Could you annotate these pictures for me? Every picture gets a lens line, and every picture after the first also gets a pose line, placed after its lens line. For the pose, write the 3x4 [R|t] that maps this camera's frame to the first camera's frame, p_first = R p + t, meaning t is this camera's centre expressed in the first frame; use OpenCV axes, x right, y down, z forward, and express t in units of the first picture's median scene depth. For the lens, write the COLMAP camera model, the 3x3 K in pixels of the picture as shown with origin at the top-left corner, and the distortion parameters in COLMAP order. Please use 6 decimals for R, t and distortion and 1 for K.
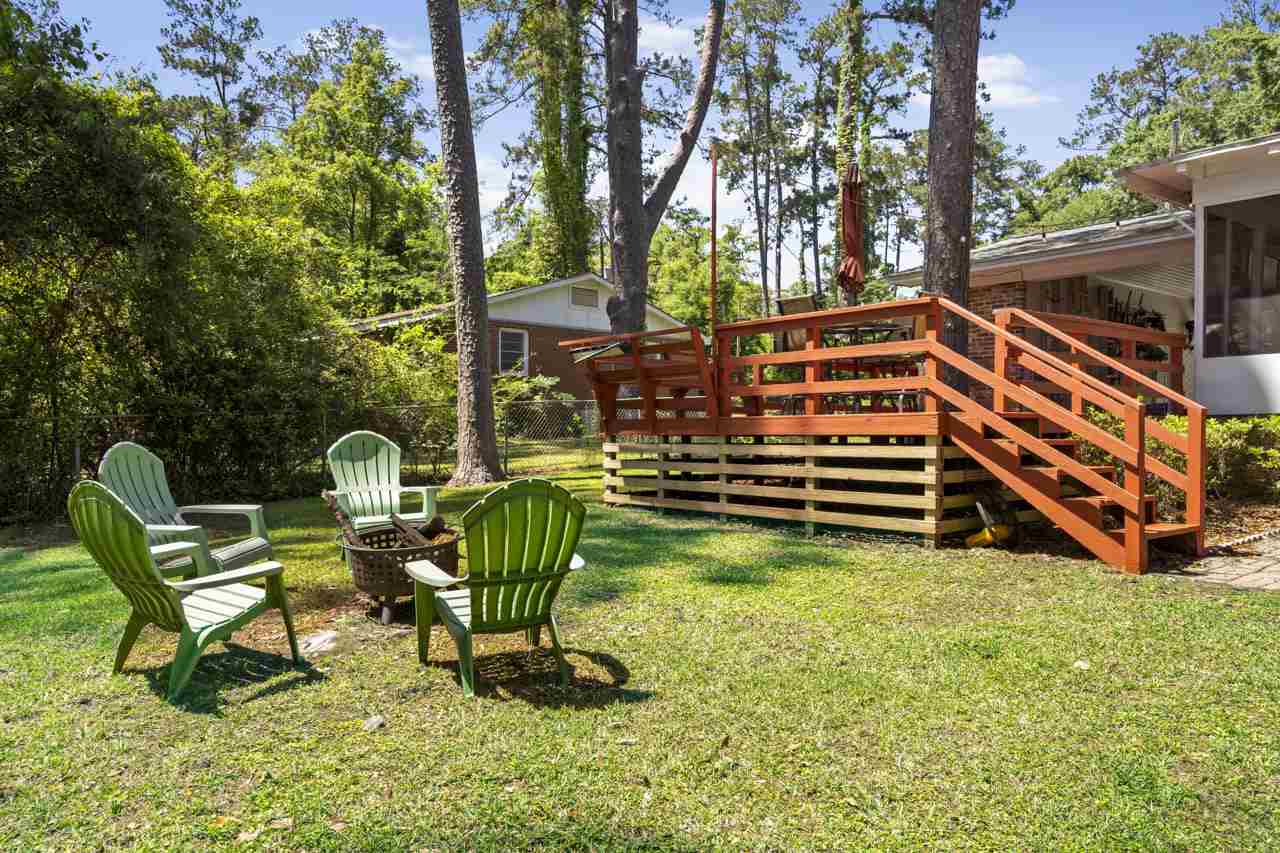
lens RADIAL K [[949.3, 0, 642.3], [0, 949.3, 436.8], [0, 0, 1]] dist [-0.006445, 0.043450]
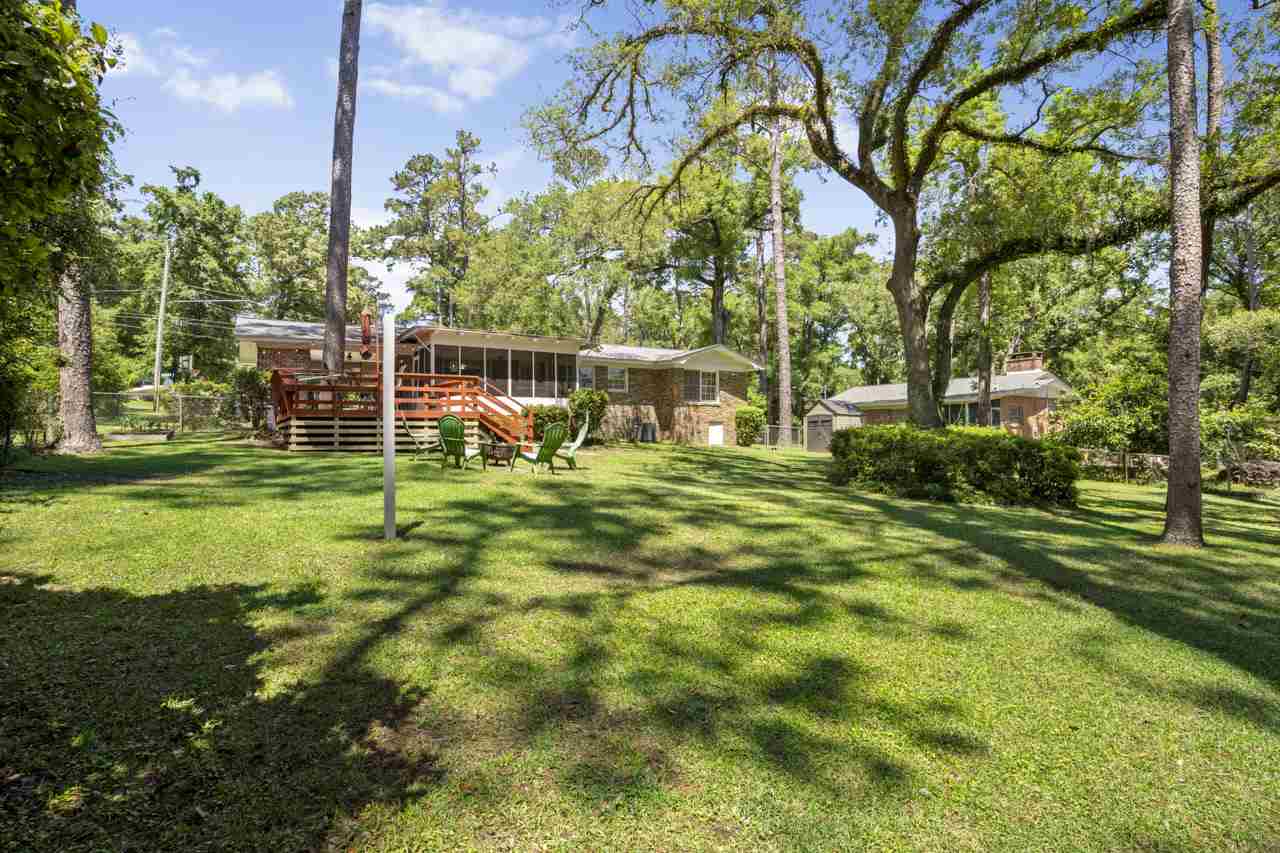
lens RADIAL K [[633.7, 0, 638.1], [0, 633.7, 418.5], [0, 0, 1]] dist [-0.068692, 0.016711]
pose [[0.129654, 0.018070, 0.991395, -1.289632], [0.004700, 0.999811, -0.018838, 0.031525], [-0.991548, 0.007102, 0.129545, 0.114879]]
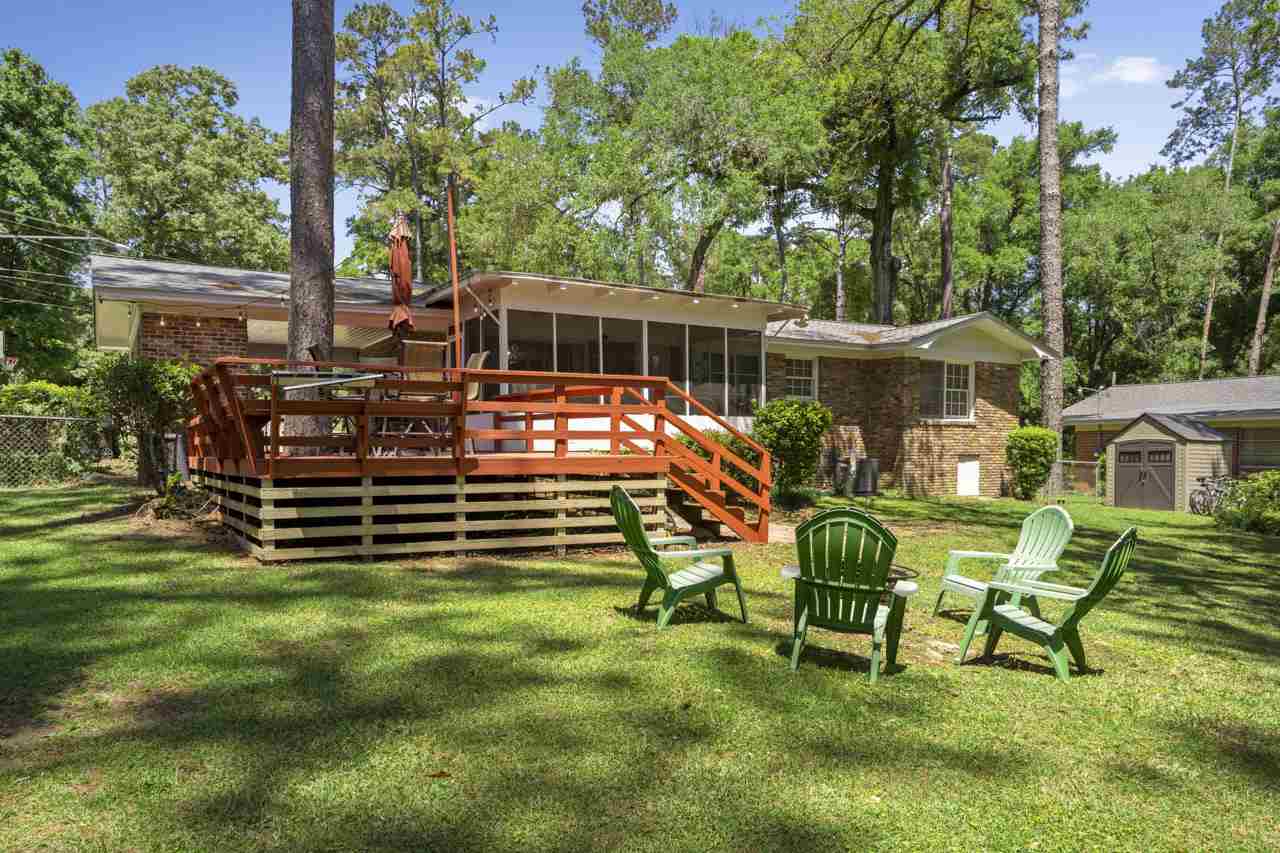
lens RADIAL K [[909.7, 0, 633.3], [0, 909.7, 479.1], [0, 0, 1]] dist [-0.002919, 0.019438]
pose [[0.156561, -0.036507, 0.986993, -0.784769], [0.004878, 0.999333, 0.036190, -0.029819], [-0.987656, -0.000851, 0.156635, 0.593505]]
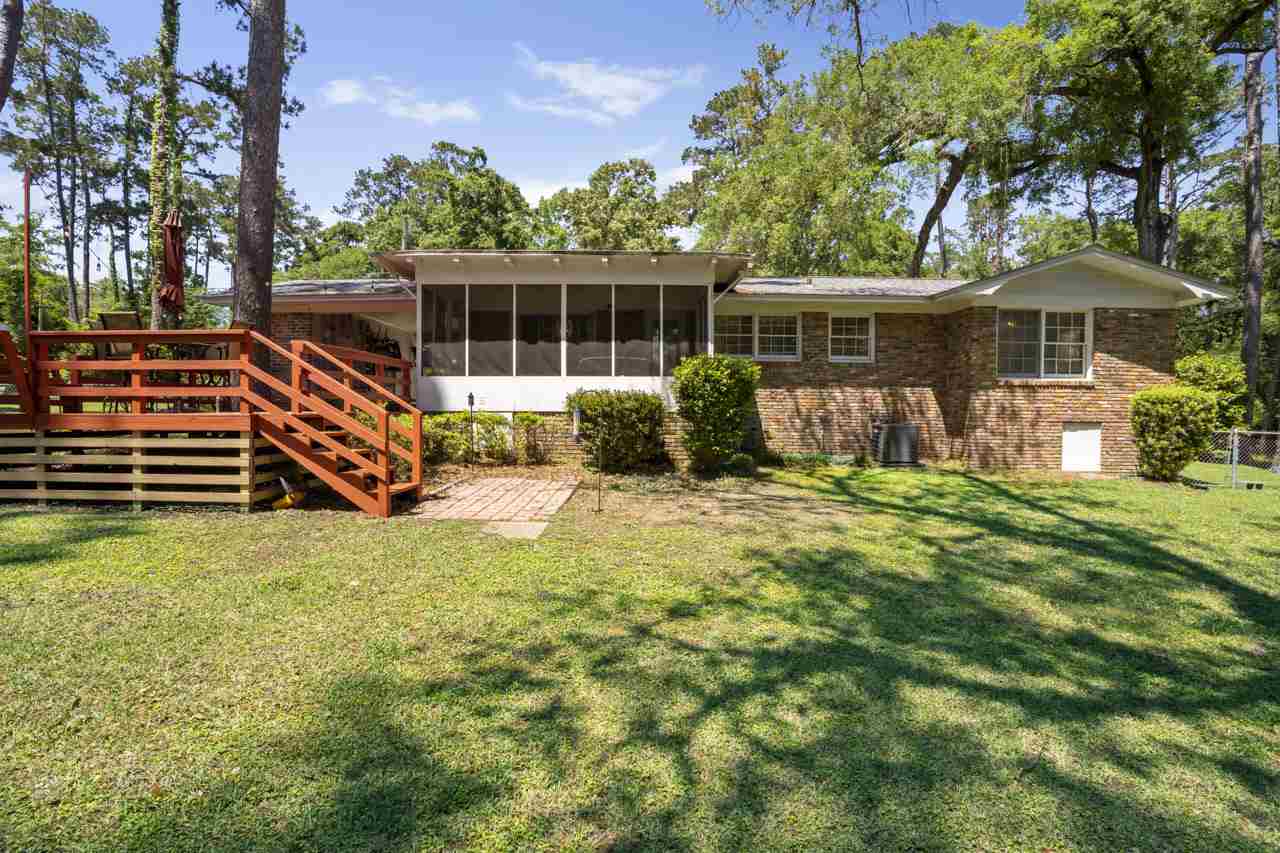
lens RADIAL K [[657.7, 0, 645.3], [0, 657.7, 423.5], [0, 0, 1]] dist [-0.057611, 0.026836]
pose [[0.651533, -0.011521, 0.758533, -0.019720], [-0.002188, 0.999852, 0.017066, -0.021321], [-0.758617, -0.012779, 0.651411, -0.036368]]
